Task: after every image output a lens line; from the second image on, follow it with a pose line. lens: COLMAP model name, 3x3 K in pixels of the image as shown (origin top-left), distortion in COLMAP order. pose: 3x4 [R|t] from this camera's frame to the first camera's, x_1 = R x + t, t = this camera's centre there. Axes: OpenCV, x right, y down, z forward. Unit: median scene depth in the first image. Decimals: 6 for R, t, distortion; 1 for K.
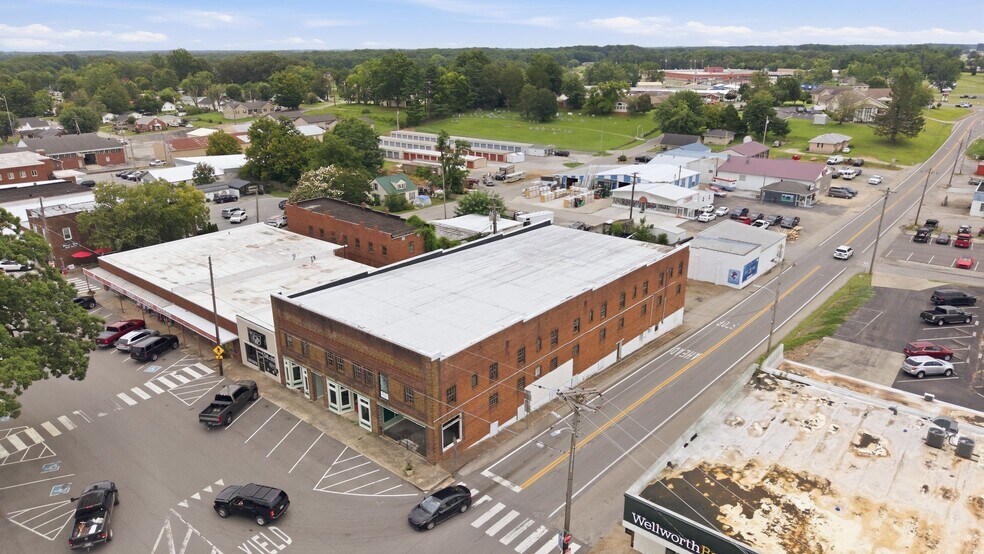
lens RADIAL K [[656.6, 0, 491.4], [0, 656.6, 278.6], [0, 0, 1]] dist [0.036110, -0.043504]
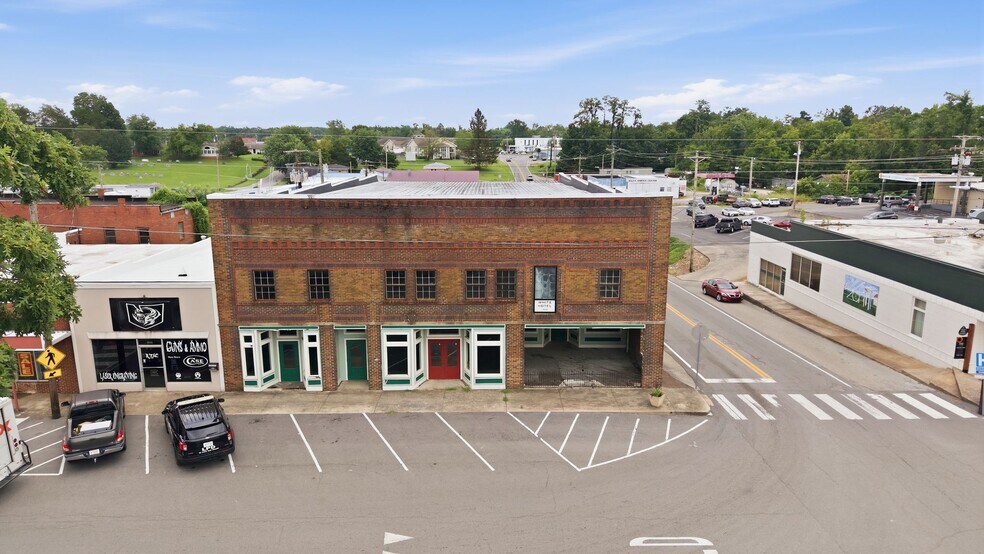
lens RADIAL K [[656.6, 0, 490.4], [0, 656.6, 280.5], [0, 0, 1]] dist [0.036110, -0.043504]
pose [[0.759750, -0.135924, 0.635850, -0.277100], [0.212700, 0.976058, -0.045496, 0.083987], [-0.614442, 0.169810, 0.770471, 0.282857]]
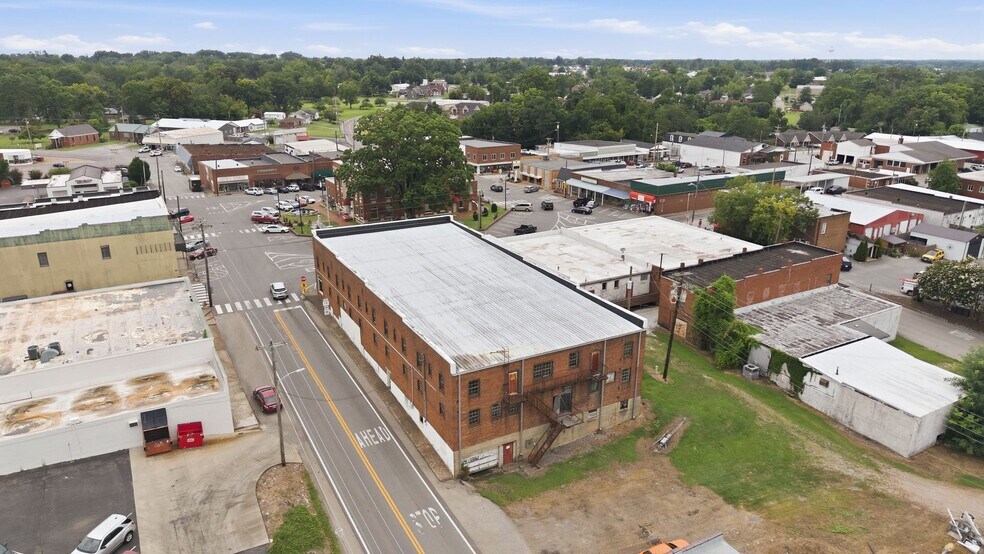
lens RADIAL K [[656.6, 0, 492.0], [0, 656.6, 273.6], [0, 0, 1]] dist [0.036110, -0.043504]
pose [[-0.354368, 0.294001, -0.887686, 0.633818], [-0.308312, 0.859474, 0.407736, -0.310464], [0.882818, 0.418173, -0.213926, 0.843439]]
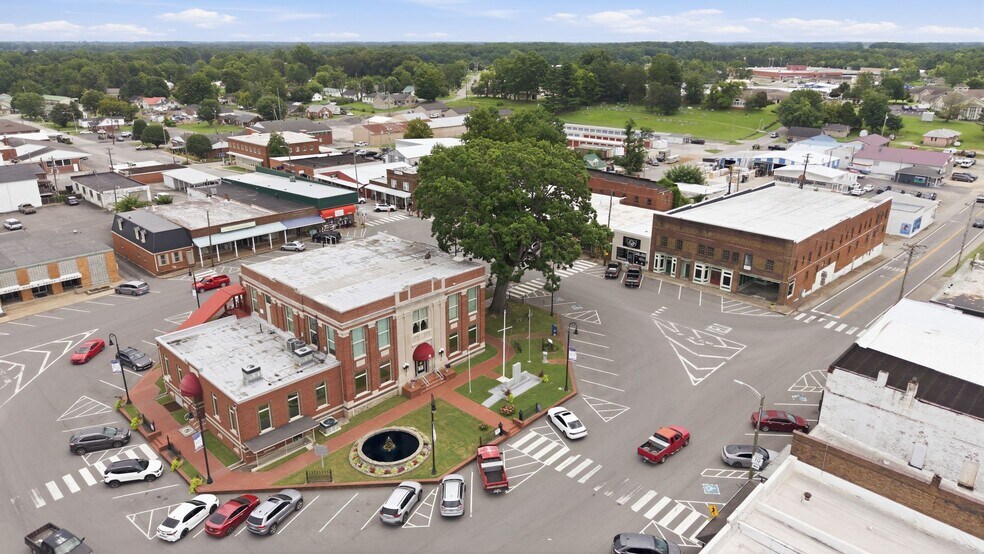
lens RADIAL K [[656.6, 0, 490.9], [0, 656.6, 279.3], [0, 0, 1]] dist [0.036110, -0.043504]
pose [[0.997093, 0.033280, -0.068535, -0.348627], [-0.032620, 0.999410, 0.010722, 0.103601], [0.068851, -0.008455, 0.997591, -0.376546]]
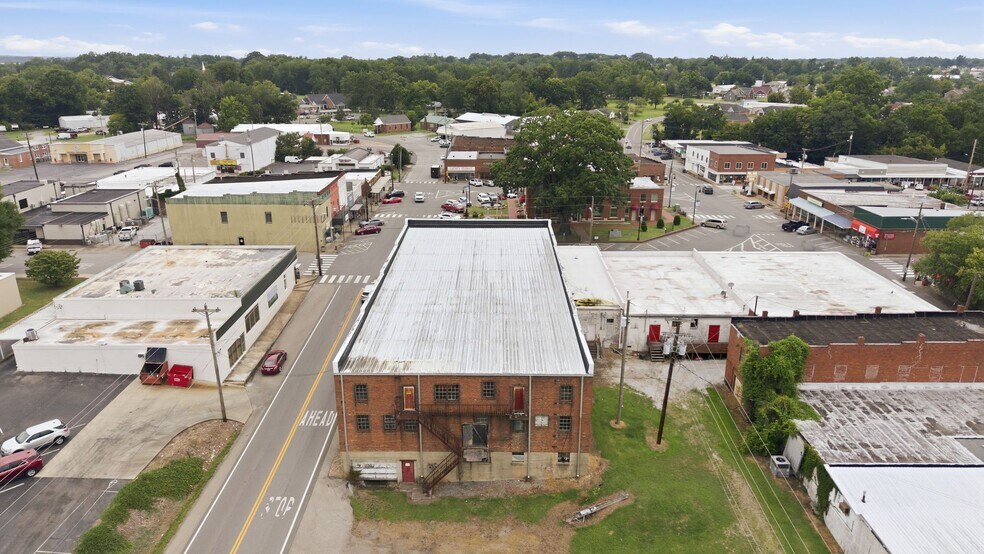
lens RADIAL K [[656.6, 0, 492.0], [0, 656.6, 274.9], [0, 0, 1]] dist [0.036110, -0.043504]
pose [[-0.767448, 0.203688, -0.607894, 0.416141], [-0.208442, 0.817399, 0.537039, -0.378179], [0.606280, 0.538860, -0.584854, 1.060411]]
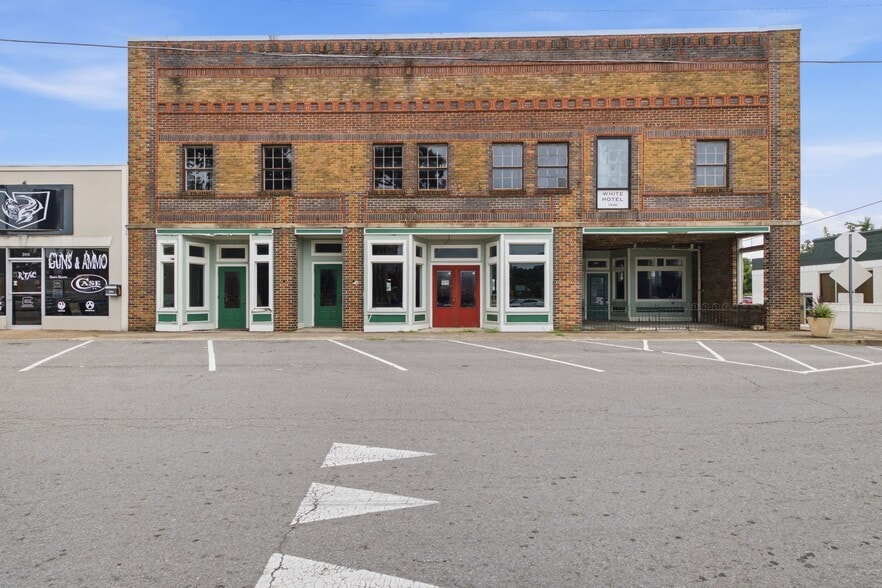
lens RADIAL K [[512.4, 0, 445.3], [0, 512.4, 291.7], [0, 0, 1]] dist [0.005843, 0.002685]
pose [[0.781420, 0.005948, 0.623977, -0.208663], [0.201781, 0.943823, -0.261692, 0.140777], [-0.590481, 0.330398, 0.736322, 0.418459]]
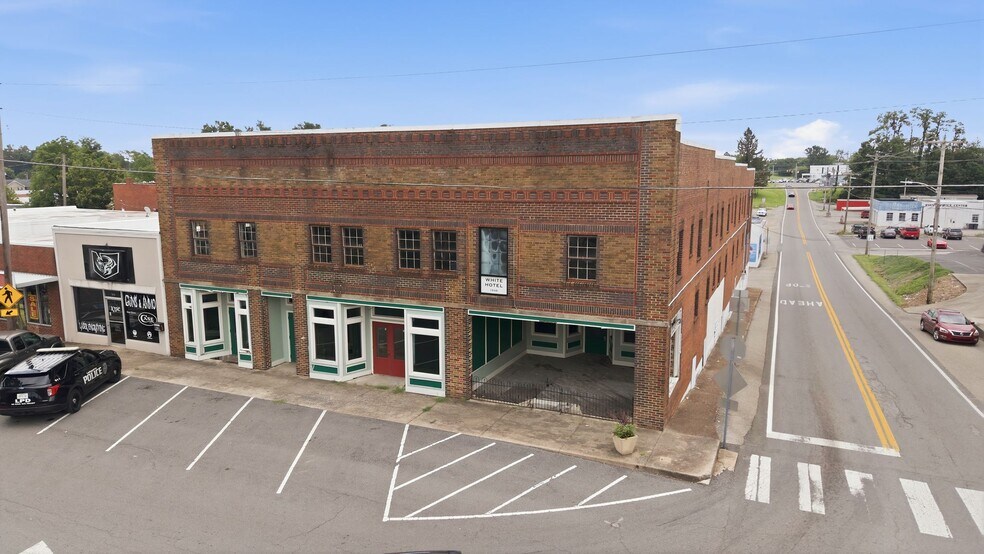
lens RADIAL K [[656.6, 0, 489.8], [0, 656.6, 281.9], [0, 0, 1]] dist [0.036110, -0.043504]
pose [[0.961576, -0.043737, 0.271032, -0.135020], [0.089052, 0.983540, -0.157225, 0.117324], [-0.259694, 0.175319, 0.949643, 0.299228]]
